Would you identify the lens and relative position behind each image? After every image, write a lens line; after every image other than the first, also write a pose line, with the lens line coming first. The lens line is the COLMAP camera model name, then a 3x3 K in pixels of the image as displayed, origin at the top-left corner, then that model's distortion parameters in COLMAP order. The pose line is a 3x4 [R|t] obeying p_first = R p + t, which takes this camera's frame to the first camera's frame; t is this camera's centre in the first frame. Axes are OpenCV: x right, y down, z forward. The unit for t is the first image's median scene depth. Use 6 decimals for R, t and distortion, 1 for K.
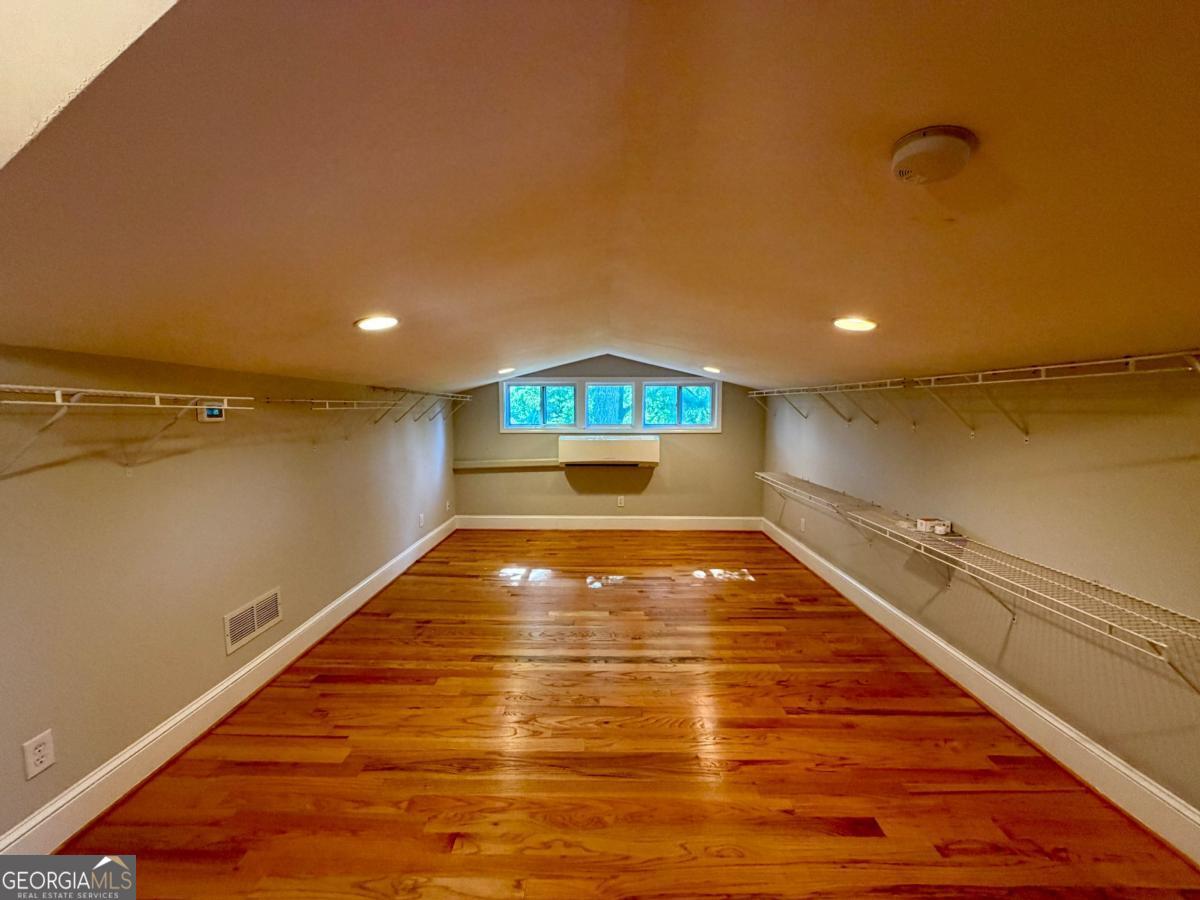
lens RADIAL K [[478.0, 0, 598.0], [0, 478.0, 449.5], [0, 0, 1]] dist [-0.000924, 0.000228]
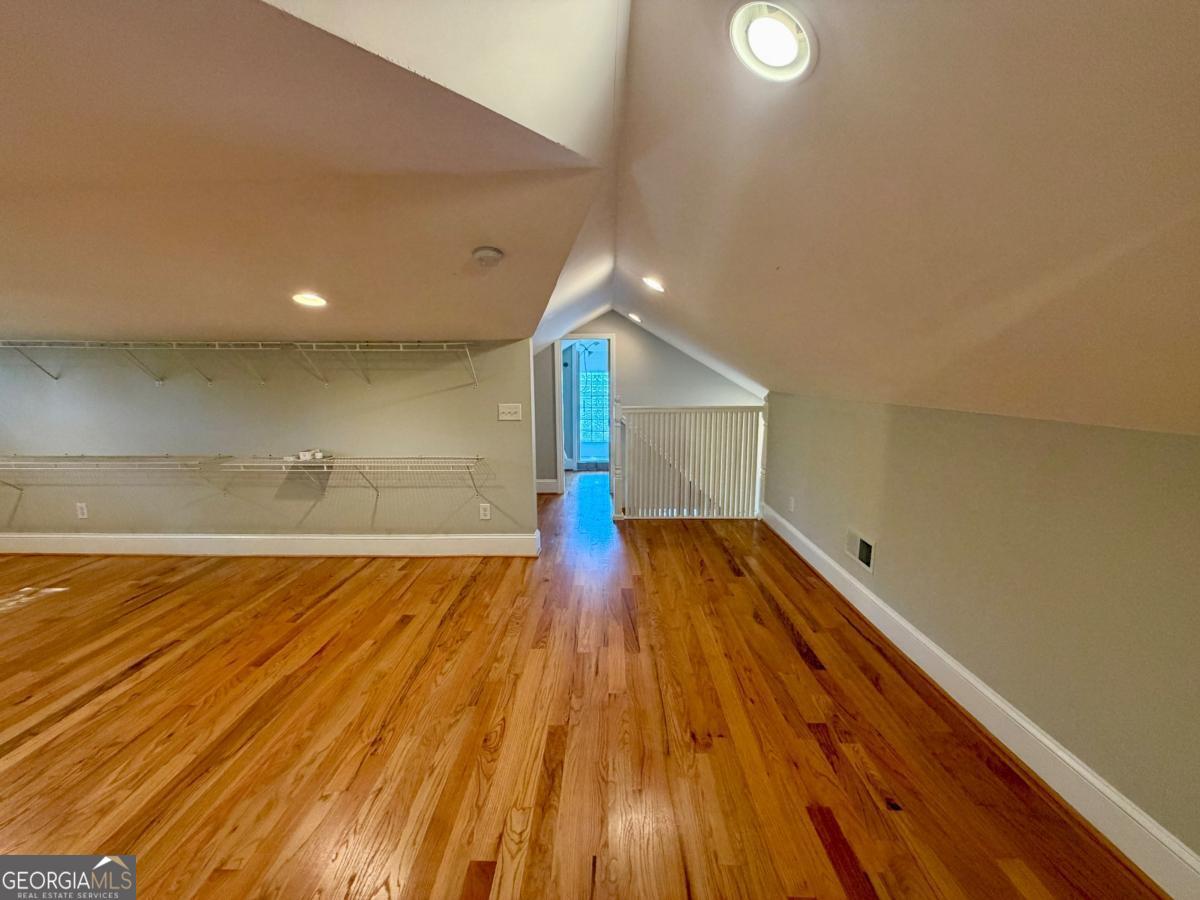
lens RADIAL K [[478.0, 0, 598.0], [0, 478.0, 449.5], [0, 0, 1]] dist [-0.000924, 0.000228]
pose [[0.002320, -0.150659, 0.988583, -0.696499], [0.084146, 0.985109, 0.149932, 0.012191], [-0.996451, 0.082838, 0.014963, 0.184744]]
